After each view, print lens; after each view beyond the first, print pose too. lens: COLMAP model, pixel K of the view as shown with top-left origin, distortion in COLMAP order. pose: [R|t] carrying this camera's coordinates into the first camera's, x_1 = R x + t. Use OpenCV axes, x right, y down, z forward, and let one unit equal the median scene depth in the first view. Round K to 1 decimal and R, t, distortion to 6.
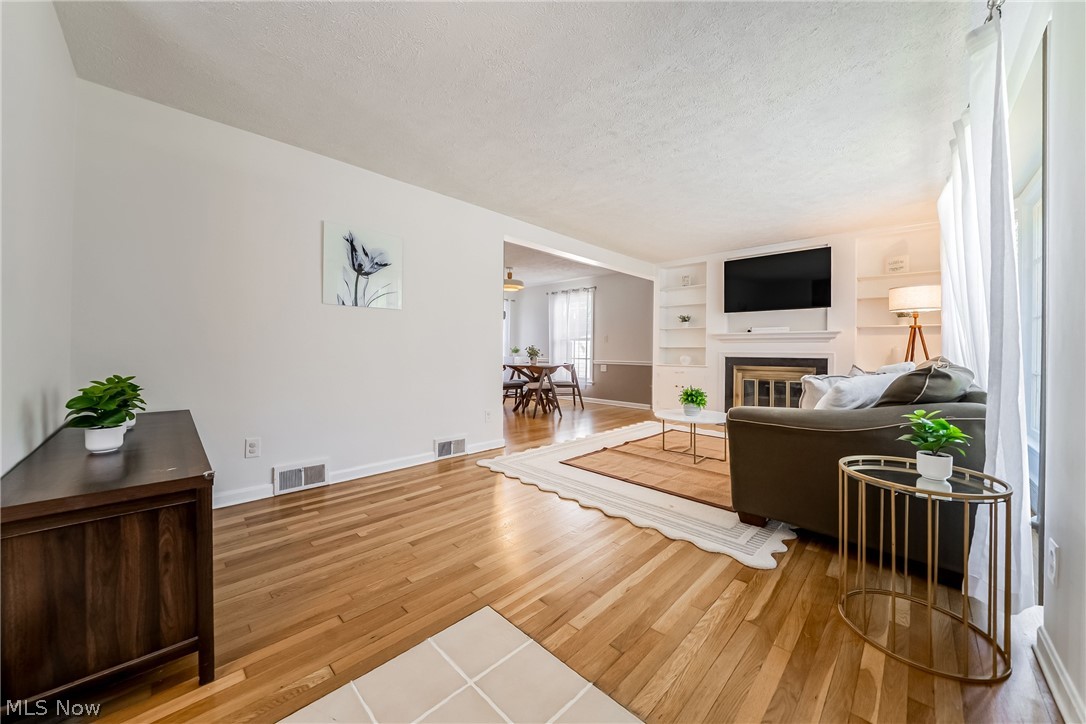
lens RADIAL K [[381.5, 0, 535.7], [0, 381.5, 345.7], [0, 0, 1]] dist [-0.013625, 0.001947]
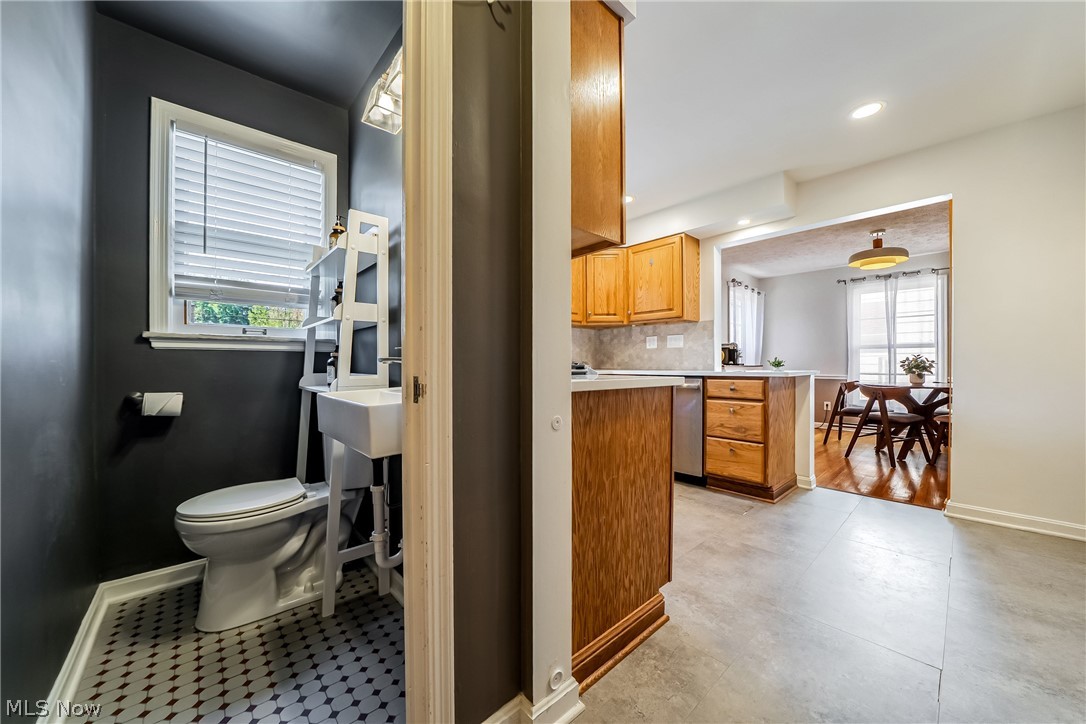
lens RADIAL K [[381.5, 0, 549.3], [0, 381.5, 364.8], [0, 0, 1]] dist [-0.013625, 0.001947]
pose [[0.999135, -0.006694, -0.041050, -0.713019], [0.006838, 0.999971, 0.003366, 0.013418], [0.041026, -0.003644, 0.999151, 0.433546]]
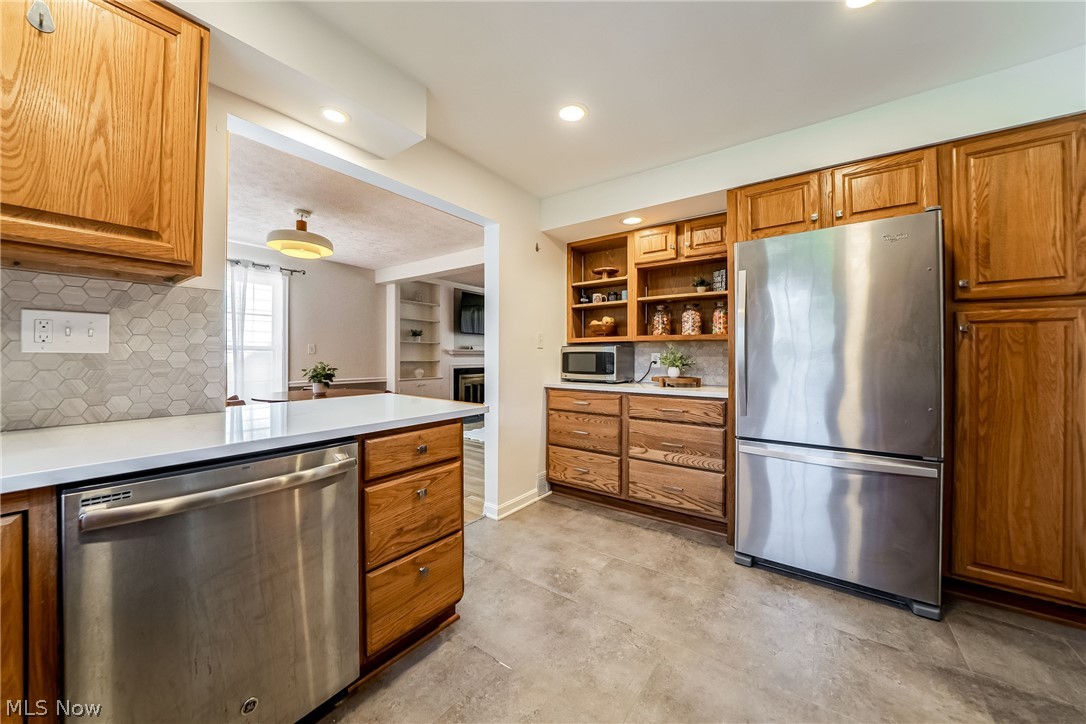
lens RADIAL K [[381.5, 0, 545.9], [0, 381.5, 357.0], [0, 0, 1]] dist [-0.013625, 0.001947]
pose [[-0.142994, -0.005897, 0.989706, -0.756149], [-0.008885, 0.999950, 0.004674, -0.015856], [-0.989684, -0.008126, -0.143039, 0.910188]]
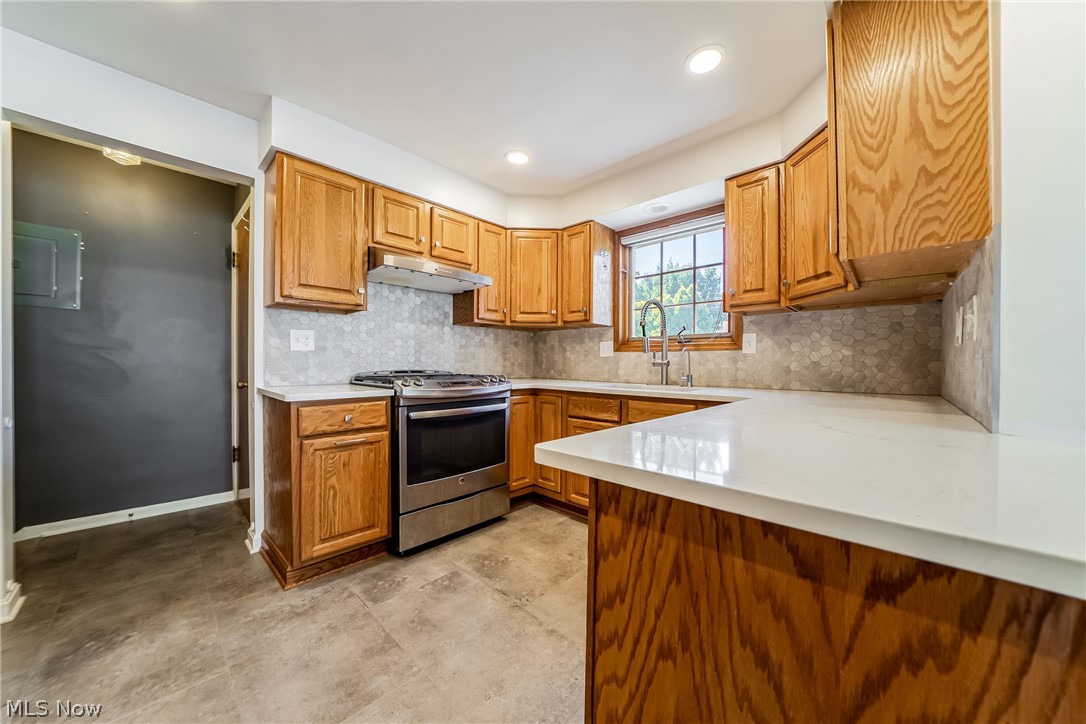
lens RADIAL K [[381.5, 0, 549.7], [0, 381.5, 365.1], [0, 0, 1]] dist [-0.013625, 0.001947]
pose [[0.038094, 0.003399, -0.999268, -0.306191], [-0.003407, 0.999989, 0.003271, -0.002600], [0.999268, 0.003280, 0.038105, 0.918773]]
